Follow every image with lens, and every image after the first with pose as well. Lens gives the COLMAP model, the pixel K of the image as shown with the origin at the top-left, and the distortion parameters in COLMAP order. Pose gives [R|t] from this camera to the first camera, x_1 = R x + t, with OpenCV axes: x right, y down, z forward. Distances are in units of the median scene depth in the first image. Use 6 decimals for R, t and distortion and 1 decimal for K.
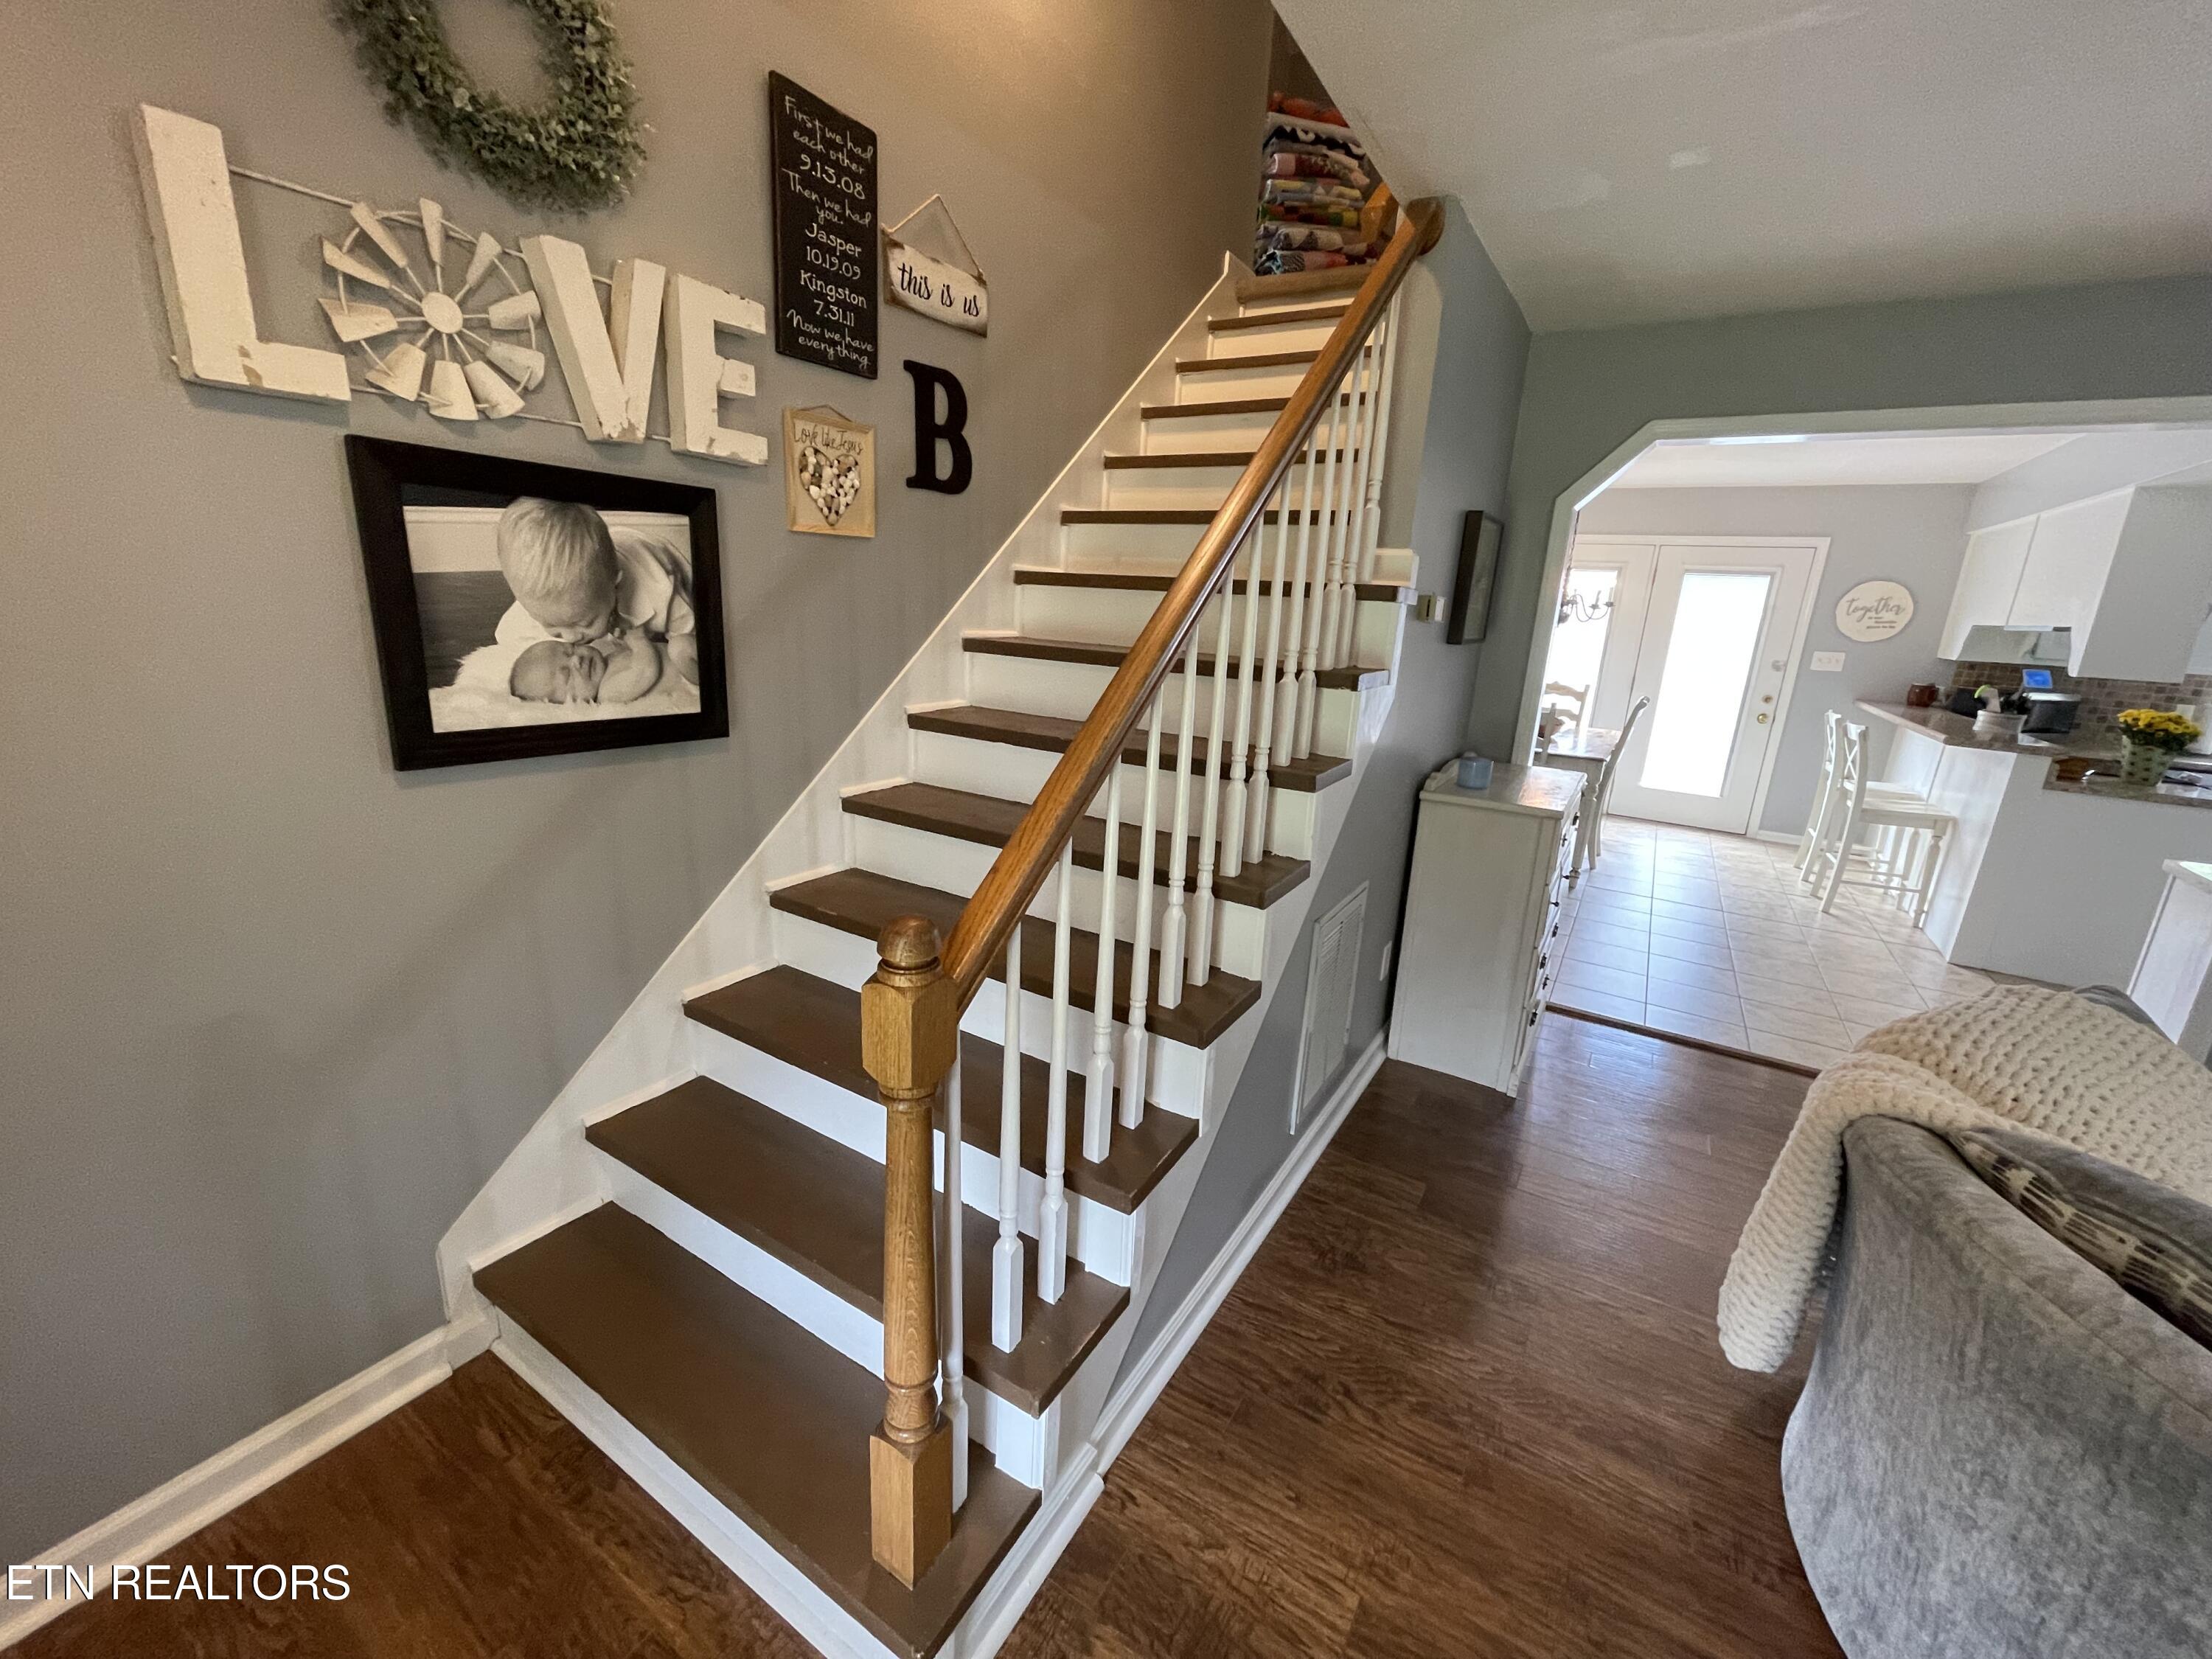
lens RADIAL K [[894.7, 0, 1103.8], [0, 894.7, 831.1], [0, 0, 1]] dist [0.000711, 0.000305]
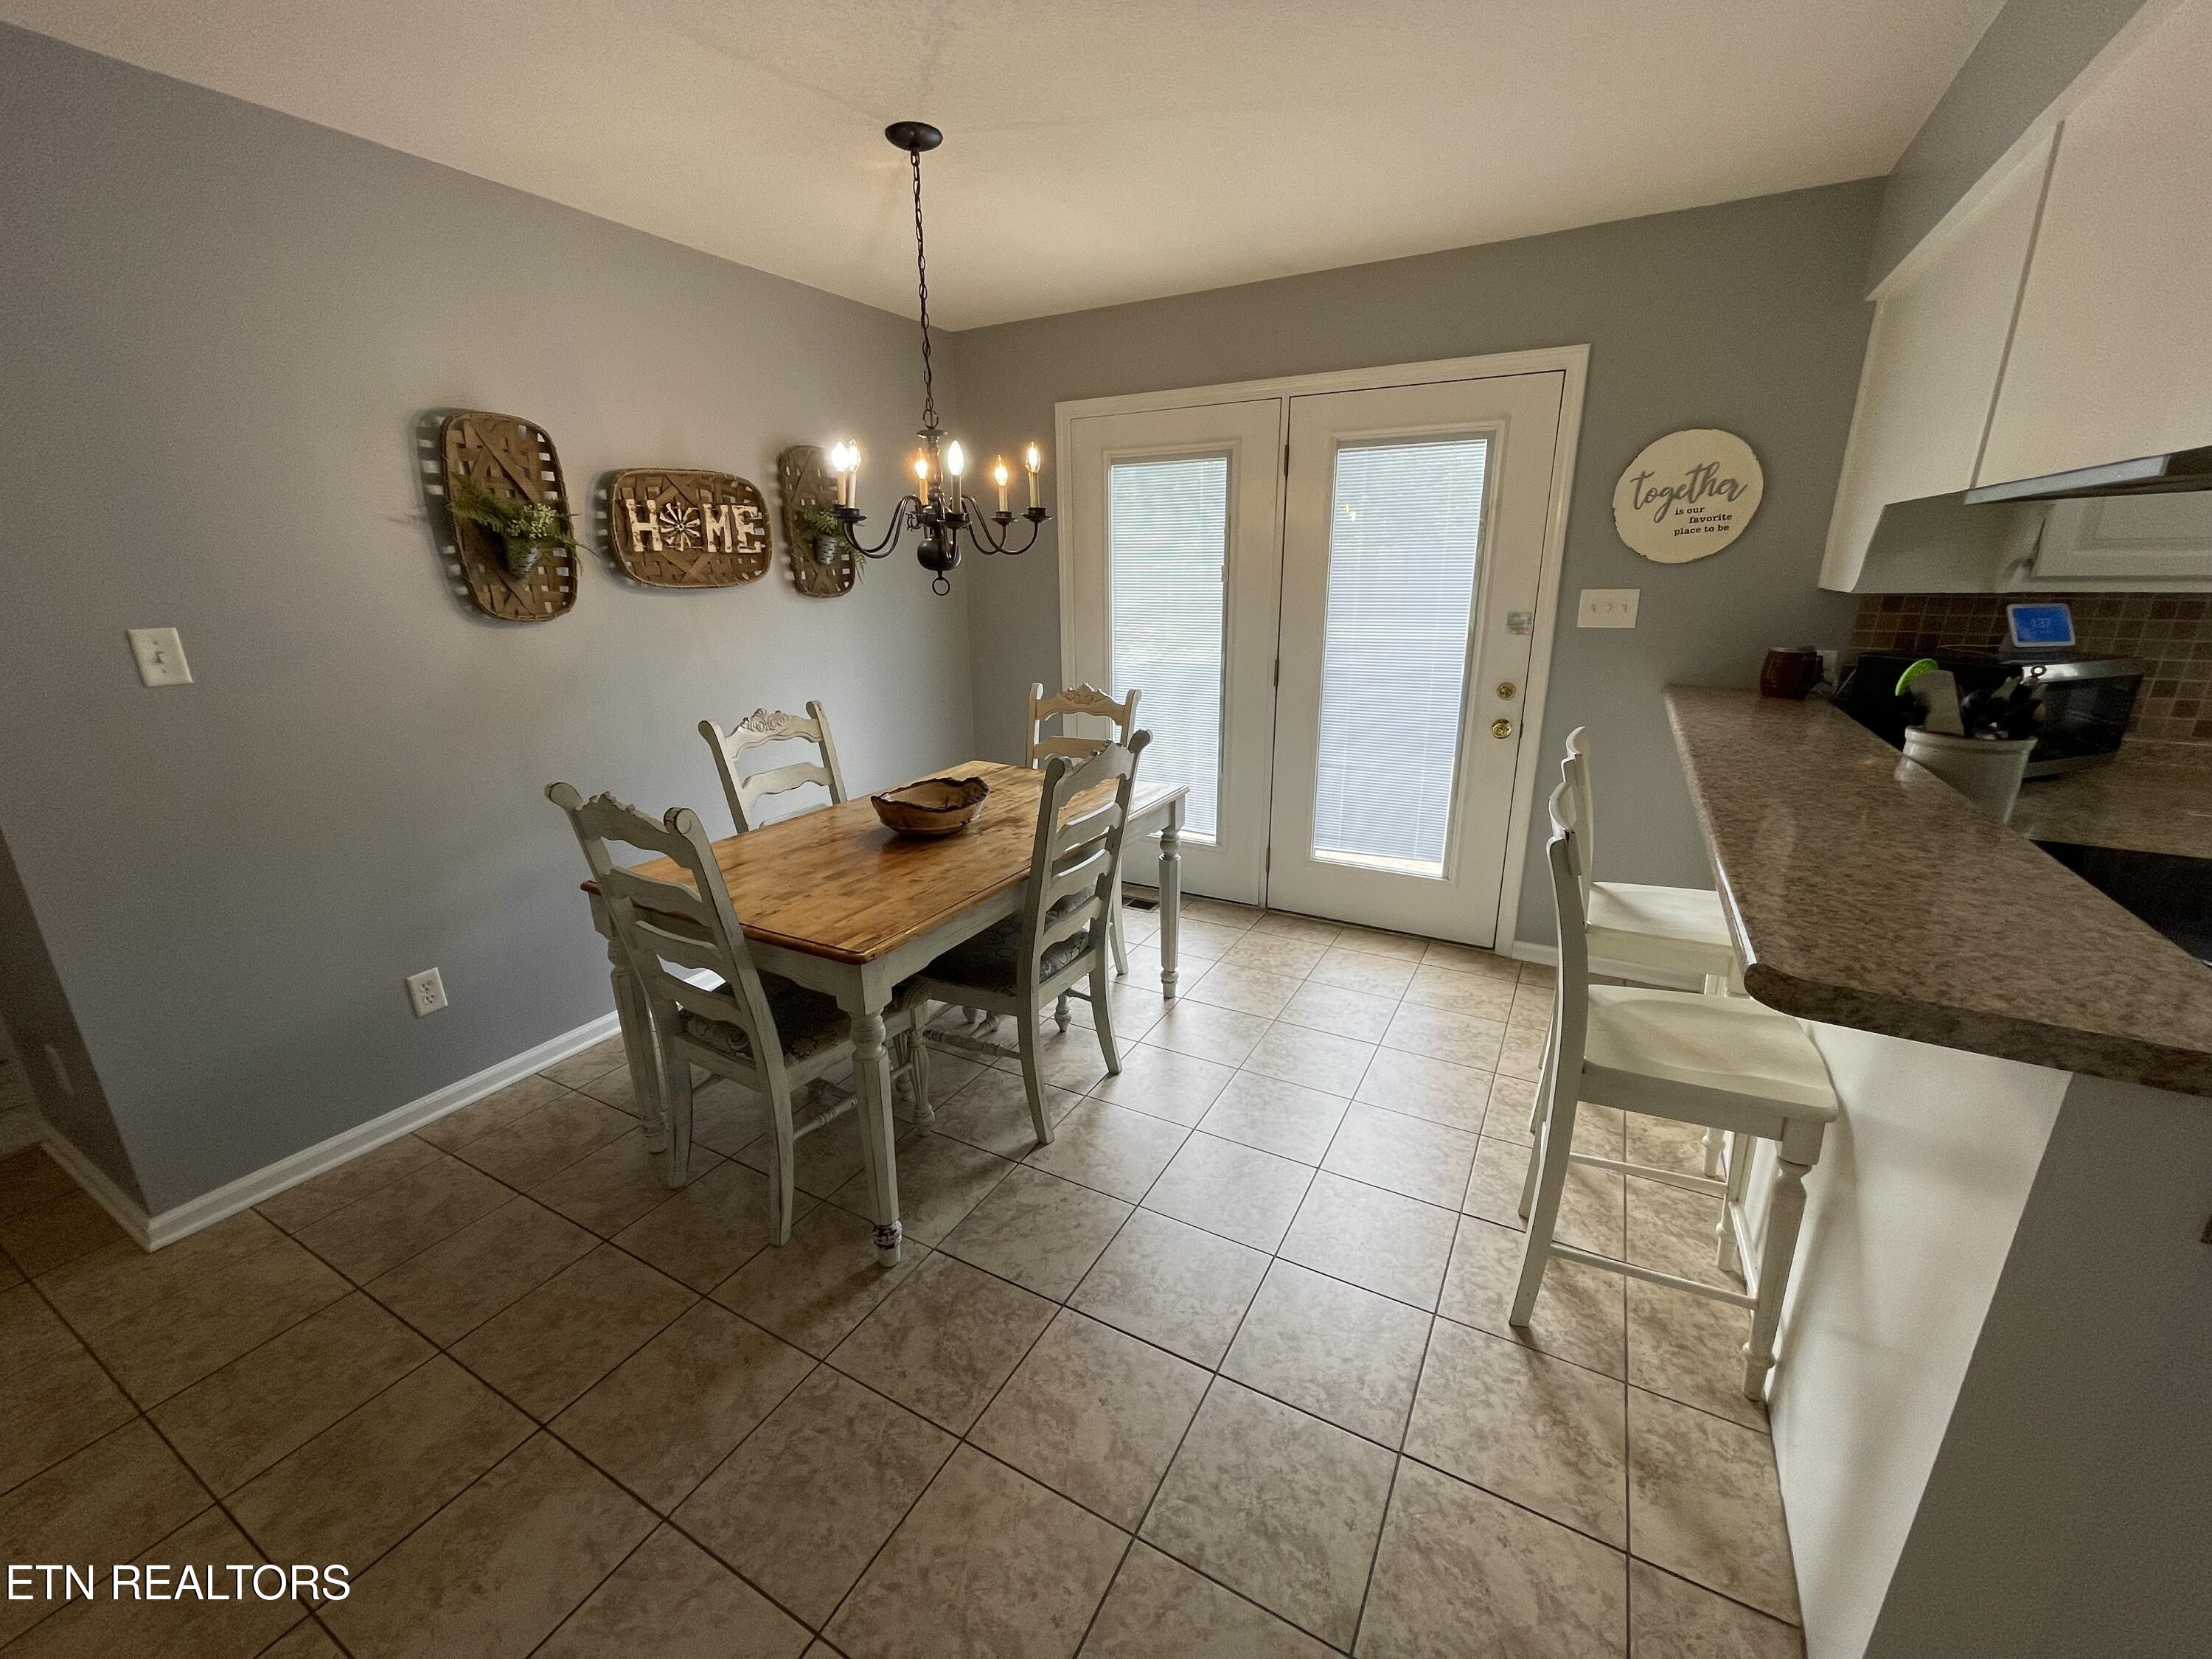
lens RADIAL K [[894.7, 0, 1103.8], [0, 894.7, 831.1], [0, 0, 1]] dist [0.000711, 0.000305]
pose [[0.996766, -0.075009, 0.028831, 0.537333], [0.073980, 0.996637, 0.035238, -0.111653], [-0.031377, -0.032991, 0.998963, 0.543018]]
